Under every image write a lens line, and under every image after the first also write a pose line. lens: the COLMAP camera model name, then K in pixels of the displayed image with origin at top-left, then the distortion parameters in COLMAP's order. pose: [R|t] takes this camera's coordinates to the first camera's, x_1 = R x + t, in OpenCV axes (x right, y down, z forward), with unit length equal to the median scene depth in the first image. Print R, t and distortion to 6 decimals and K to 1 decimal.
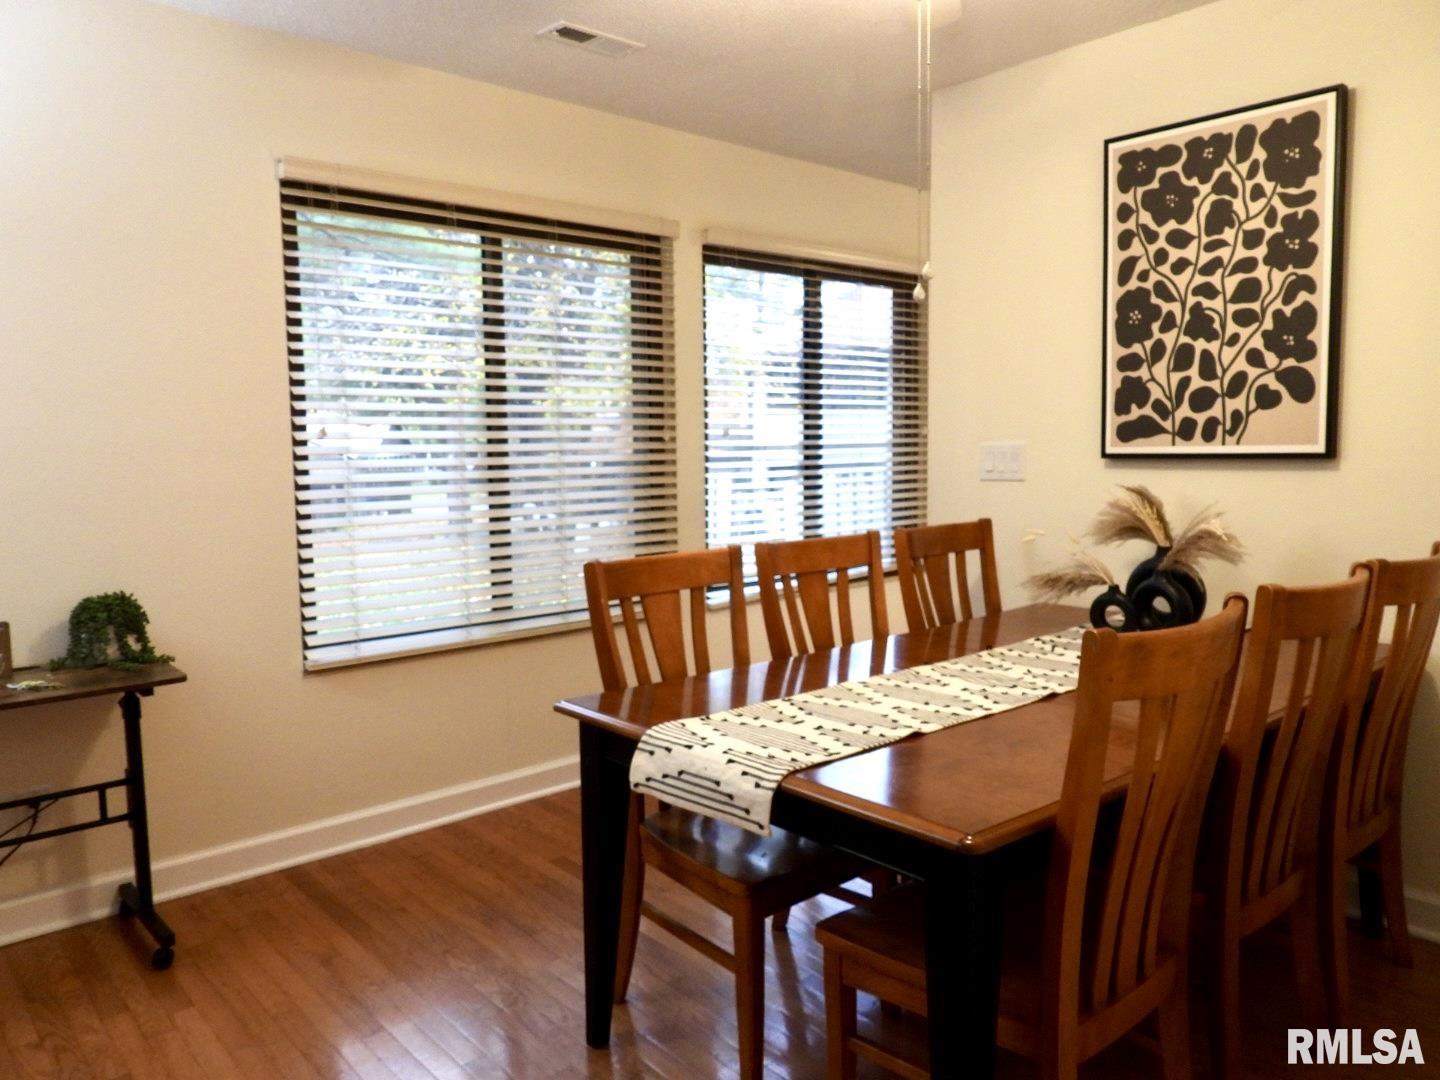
lens RADIAL K [[1040.7, 0, 712.4], [0, 1040.7, 540.9], [0, 0, 1]] dist [-0.016799, 0.009684]
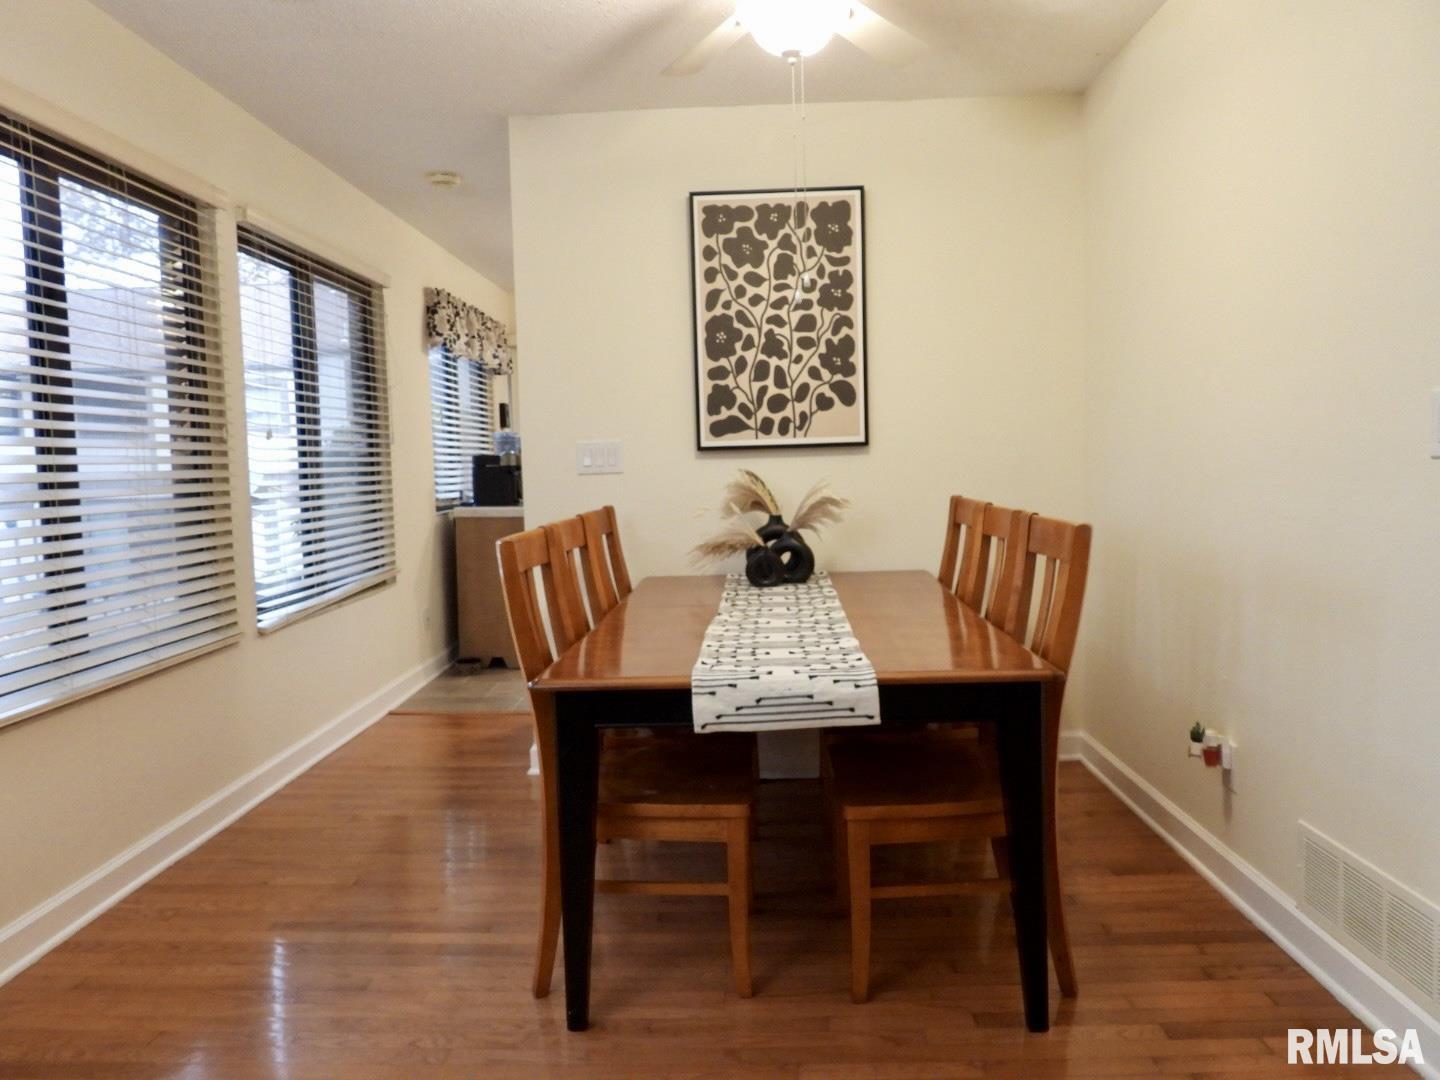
lens RADIAL K [[1040.7, 0, 719.6], [0, 1040.7, 541.0], [0, 0, 1]] dist [-0.016799, 0.009684]
pose [[0.688346, -0.060463, 0.722858, -0.537220], [0.086866, 0.996220, 0.000609, 0.029830], [-0.720163, 0.062372, 0.690996, 0.153728]]
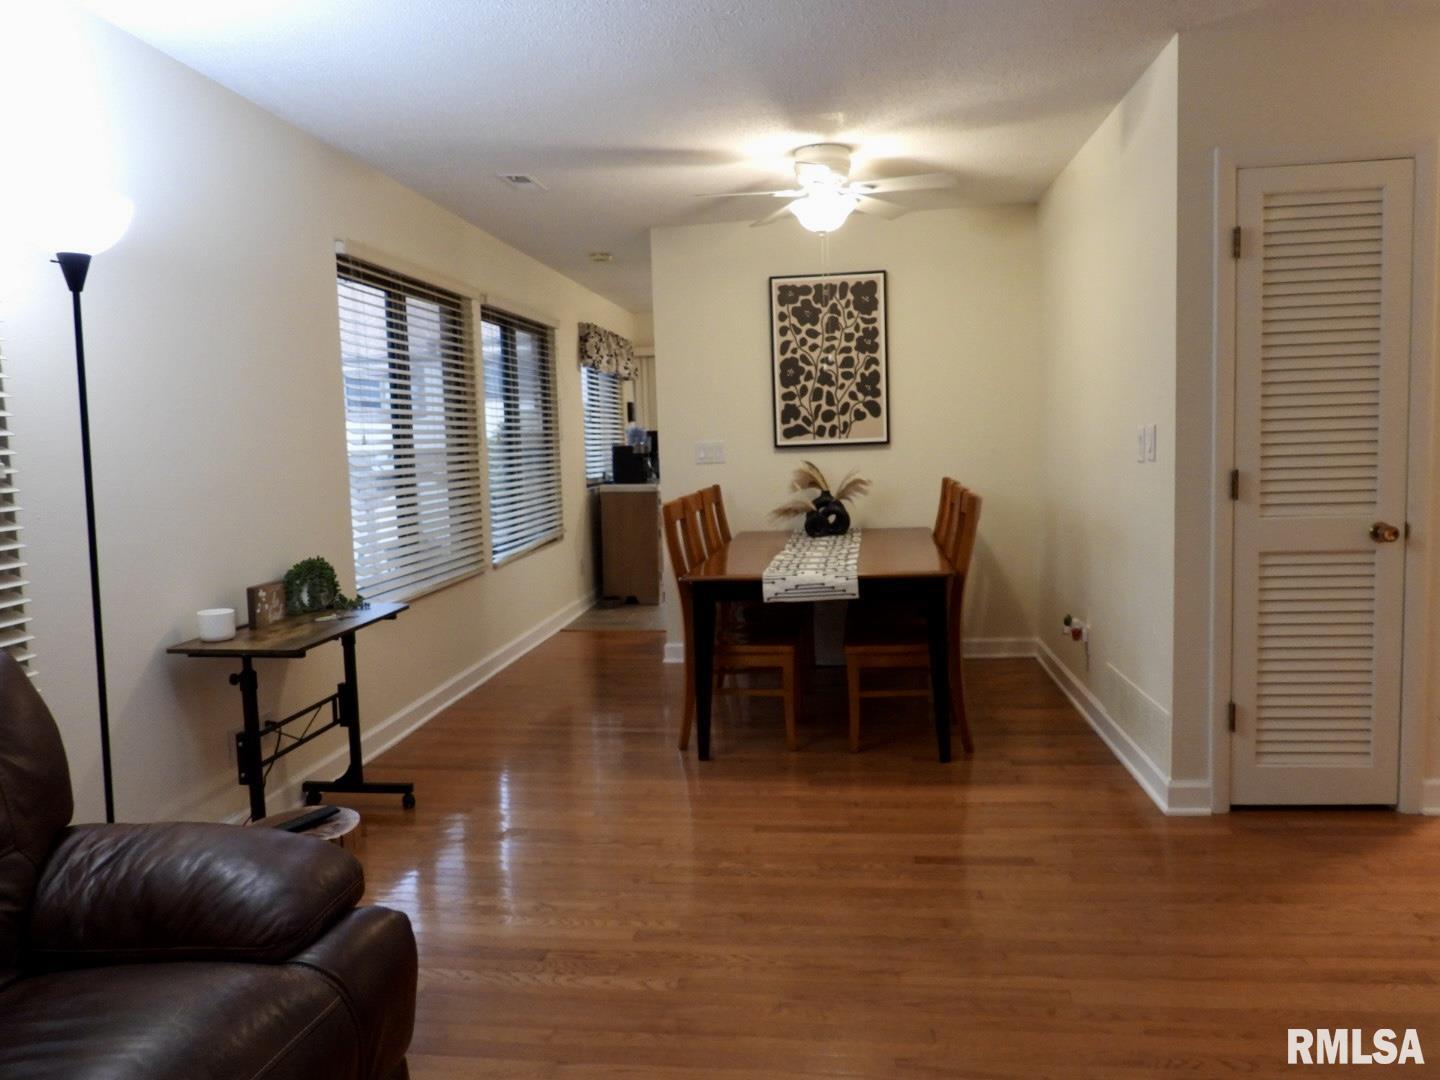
lens RADIAL K [[1040.7, 0, 716.0], [0, 1040.7, 540.3], [0, 0, 1]] dist [-0.016799, 0.009684]
pose [[0.755549, -0.076651, 0.650593, -0.986629], [0.086799, 0.996088, 0.016554, 0.047487], [-0.649317, 0.043964, 0.759246, -0.348760]]
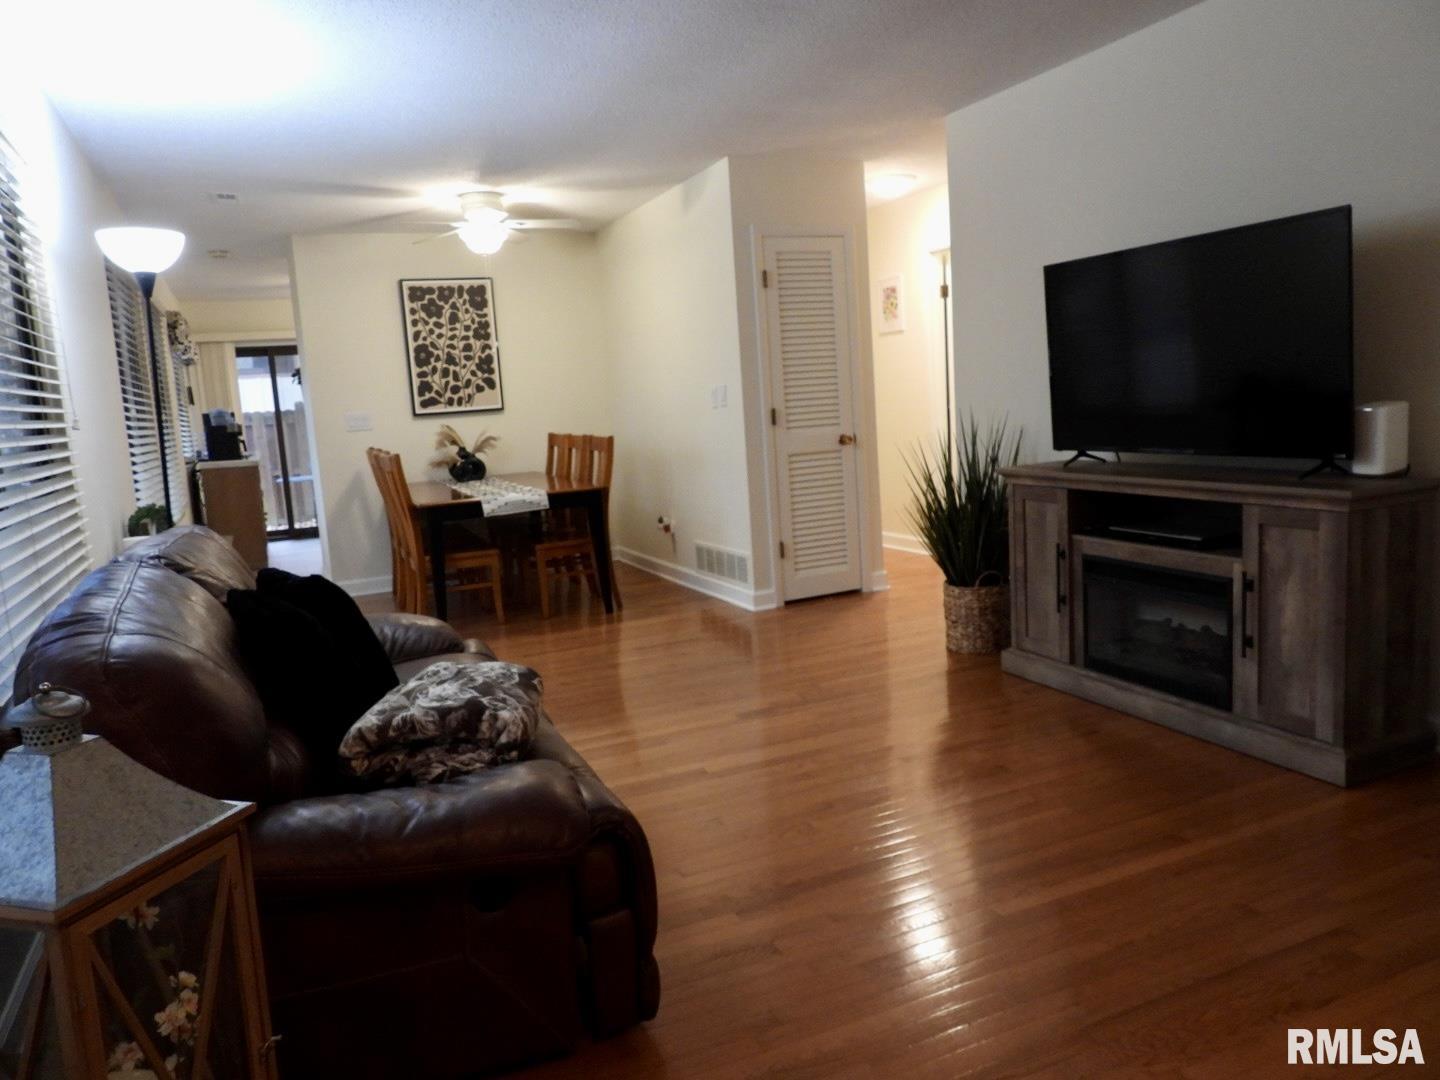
lens RADIAL K [[1040.7, 0, 720.7], [0, 1040.7, 538.7], [0, 0, 1]] dist [-0.016799, 0.009684]
pose [[0.310289, -0.136813, 0.940746, -1.748607], [0.151915, 0.984009, 0.092998, 0.083357], [-0.938425, 0.114057, 0.326112, -0.387695]]
